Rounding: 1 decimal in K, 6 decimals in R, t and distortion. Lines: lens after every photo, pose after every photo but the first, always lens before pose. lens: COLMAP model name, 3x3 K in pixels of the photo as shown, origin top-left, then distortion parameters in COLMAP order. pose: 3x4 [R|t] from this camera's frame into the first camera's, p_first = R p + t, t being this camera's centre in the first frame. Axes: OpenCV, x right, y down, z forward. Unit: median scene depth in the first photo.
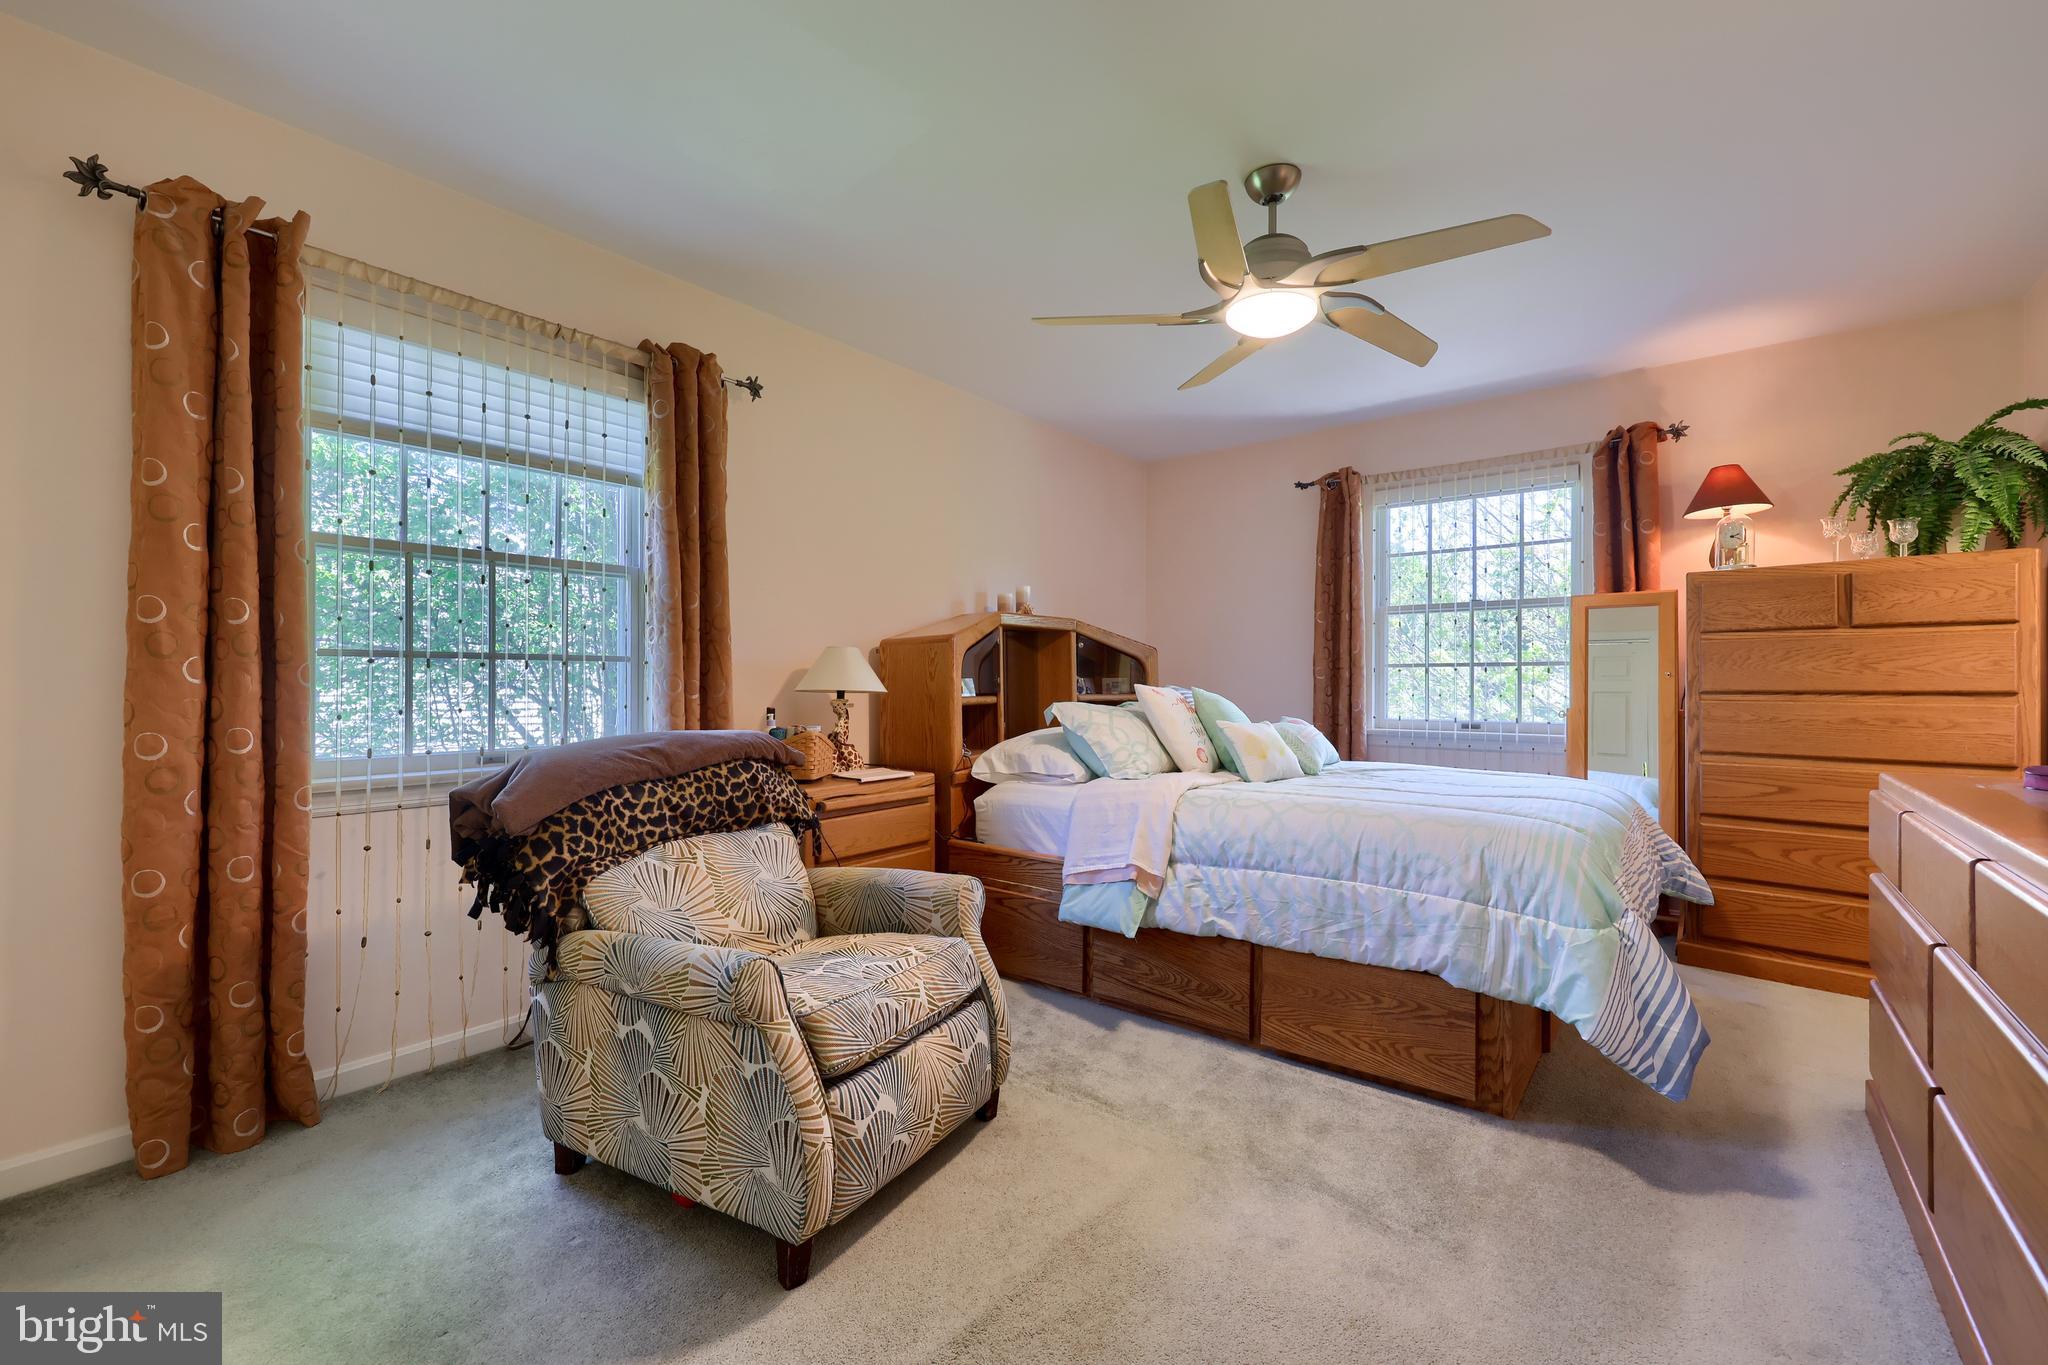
lens RADIAL K [[842.6, 0, 1058.5], [0, 842.6, 683.9], [0, 0, 1]] dist [-0.001223, -0.000031]
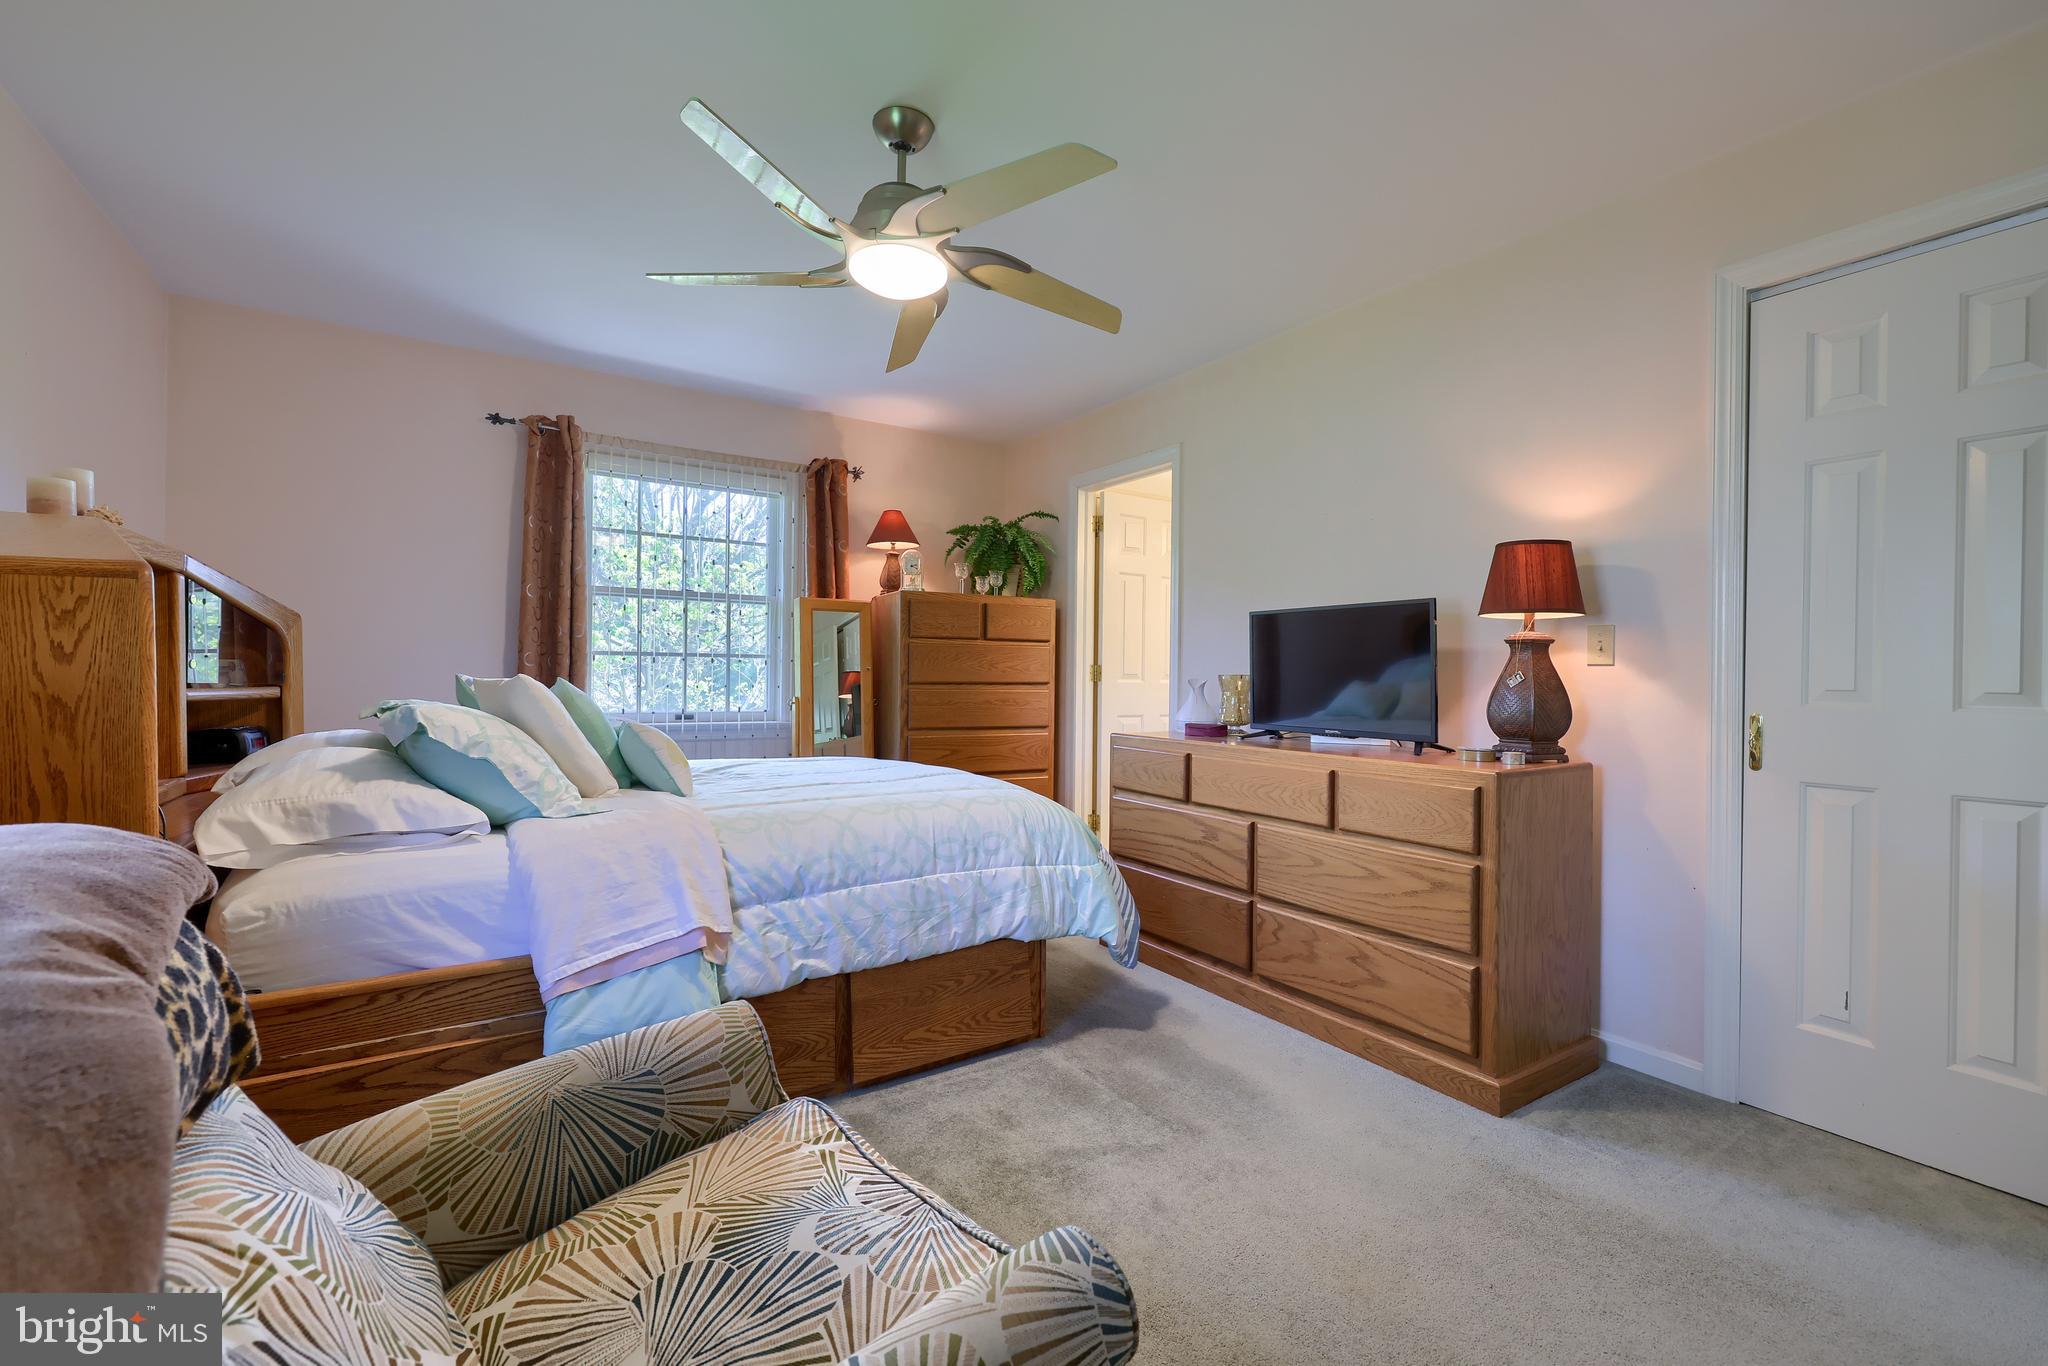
lens RADIAL K [[822.5, 0, 1024.5], [0, 822.5, 674.5], [0, 0, 1]] dist [0.000675, -0.000239]
pose [[0.345223, 0.005541, 0.938504, -0.502181], [-0.010535, 0.999942, -0.002028, -0.002870], [-0.938462, -0.009187, 0.345261, 0.527052]]
